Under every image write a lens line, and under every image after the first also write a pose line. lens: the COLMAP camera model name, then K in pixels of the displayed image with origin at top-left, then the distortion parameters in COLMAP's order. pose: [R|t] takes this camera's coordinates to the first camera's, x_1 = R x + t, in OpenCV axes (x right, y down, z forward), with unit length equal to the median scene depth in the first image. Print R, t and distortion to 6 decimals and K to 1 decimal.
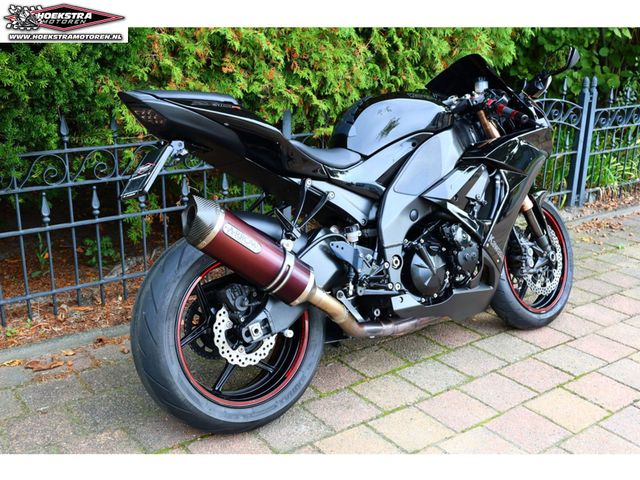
lens RADIAL K [[708.7, 0, 320.0], [0, 708.7, 240.0], [0, 0, 1]] dist [0.000877, -0.018229]
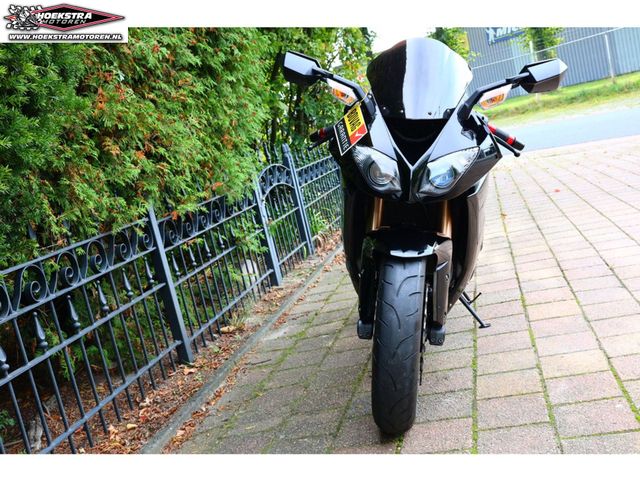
lens RADIAL K [[708.7, 0, 320.0], [0, 708.7, 240.0], [0, 0, 1]] dist [0.000877, -0.018229]
pose [[0.731455, -0.284152, 0.619864, -0.669795], [0.420881, 0.903352, -0.082544, 0.061548], [-0.536501, 0.321266, 0.780356, 0.223472]]
